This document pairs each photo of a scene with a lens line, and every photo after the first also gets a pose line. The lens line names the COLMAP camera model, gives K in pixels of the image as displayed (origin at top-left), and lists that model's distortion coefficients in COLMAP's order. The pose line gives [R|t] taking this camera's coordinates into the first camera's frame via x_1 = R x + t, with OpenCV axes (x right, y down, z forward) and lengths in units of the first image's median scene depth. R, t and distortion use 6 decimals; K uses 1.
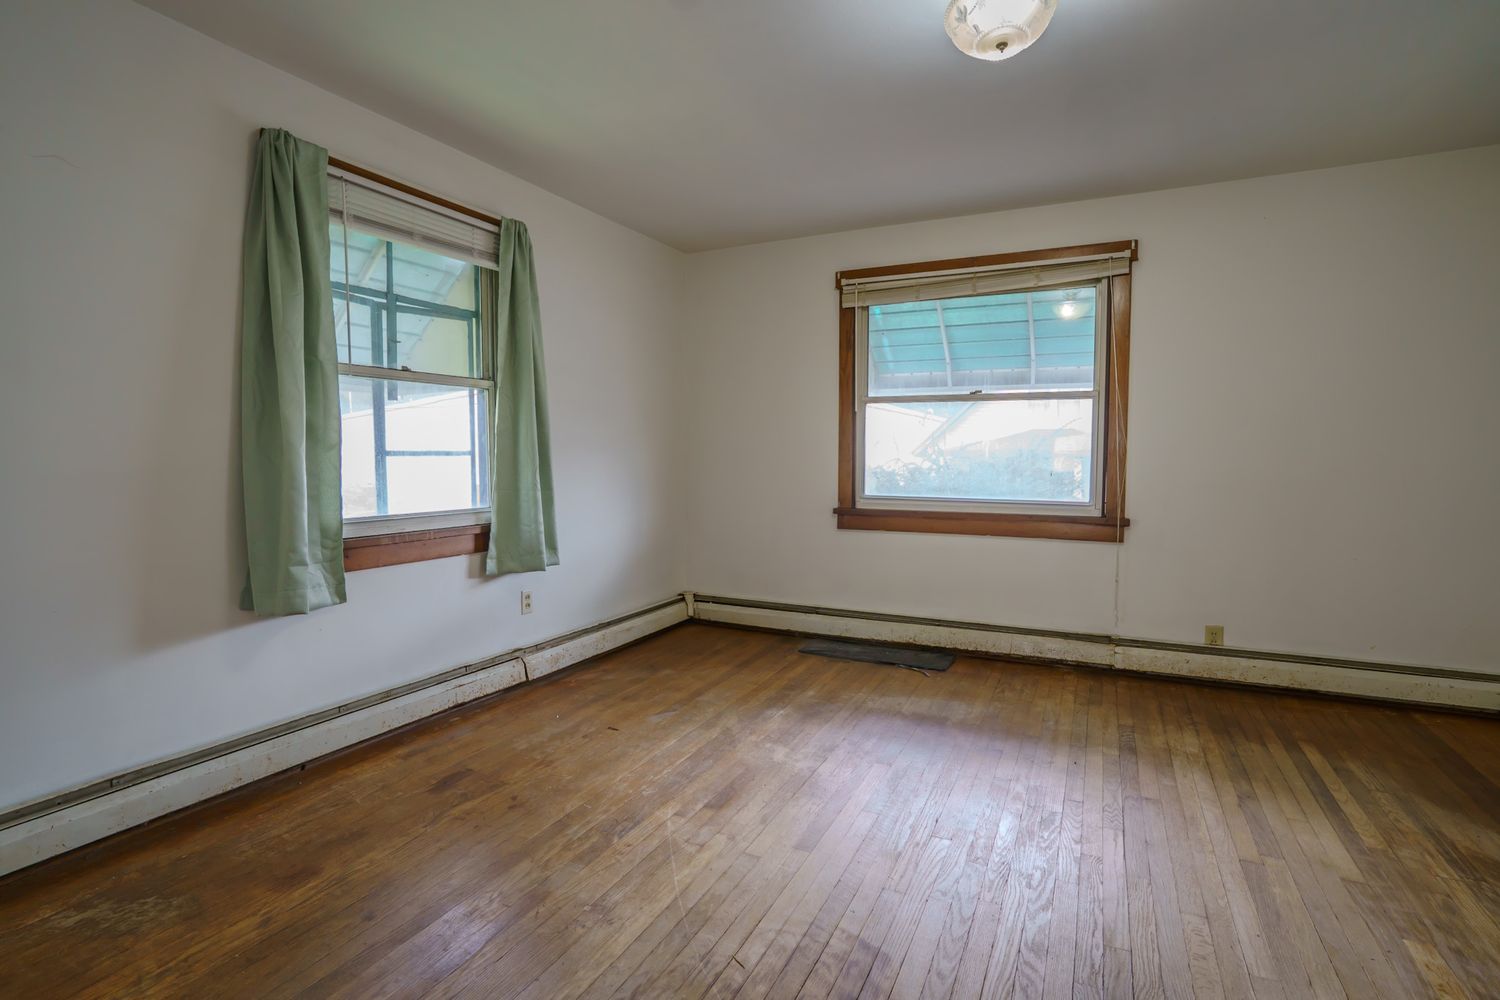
lens RADIAL K [[708.0, 0, 760.9], [0, 708.0, 505.2], [0, 0, 1]] dist [-0.061890, 0.024476]
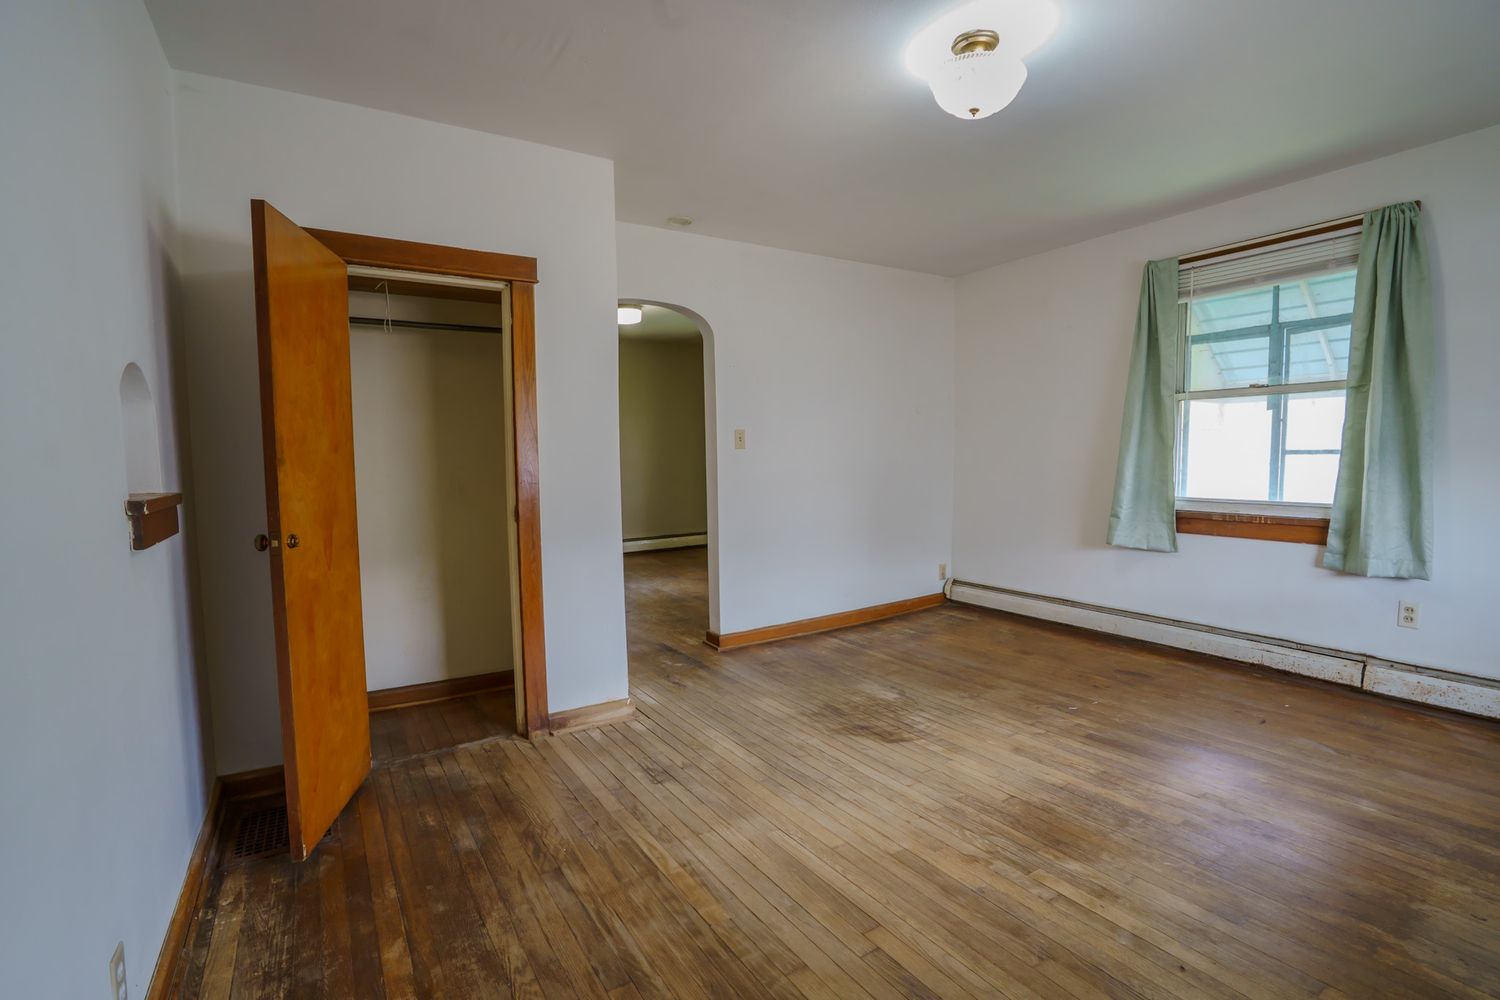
lens RADIAL K [[699.4, 0, 746.3], [0, 699.4, 504.4], [0, 0, 1]] dist [-0.062861, 0.024309]
pose [[-0.528609, 0.062414, -0.846568, 0.937267], [-0.046172, 0.993703, 0.102092, -0.058692], [0.847609, 0.093054, -0.522399, 0.795462]]
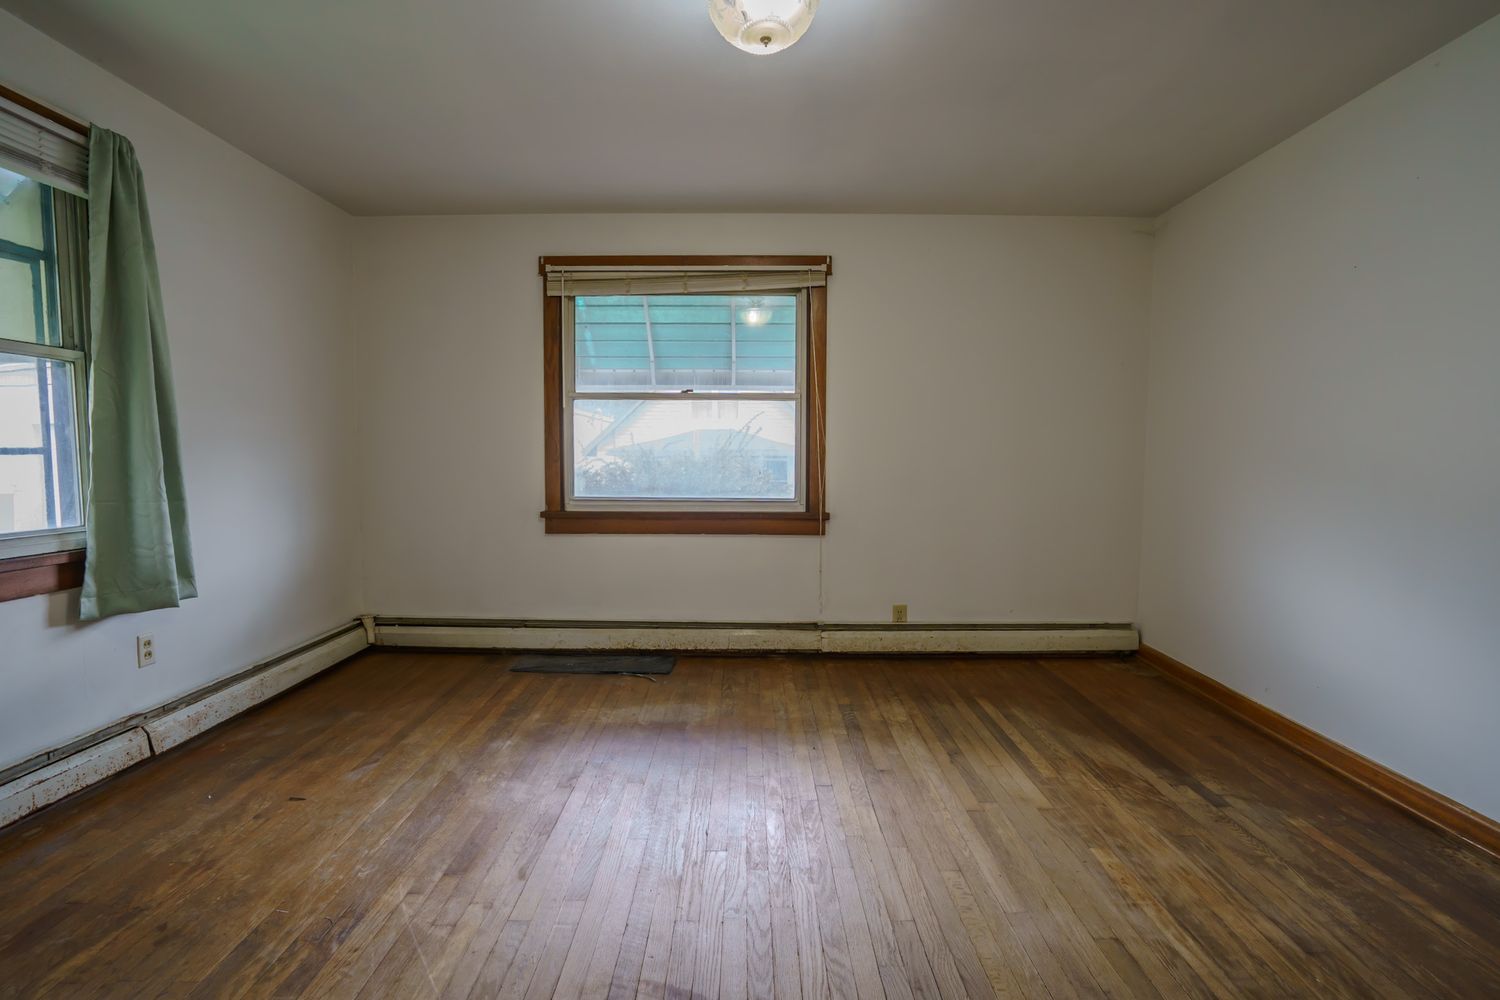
lens RADIAL K [[710.6, 0, 748.6], [0, 710.6, 504.2], [0, 0, 1]] dist [-0.062364, 0.023942]
pose [[0.901693, -0.027564, 0.431498, -0.072598], [0.027839, 0.999596, 0.005678, -0.004332], [-0.431481, 0.006892, 0.902096, 0.069869]]
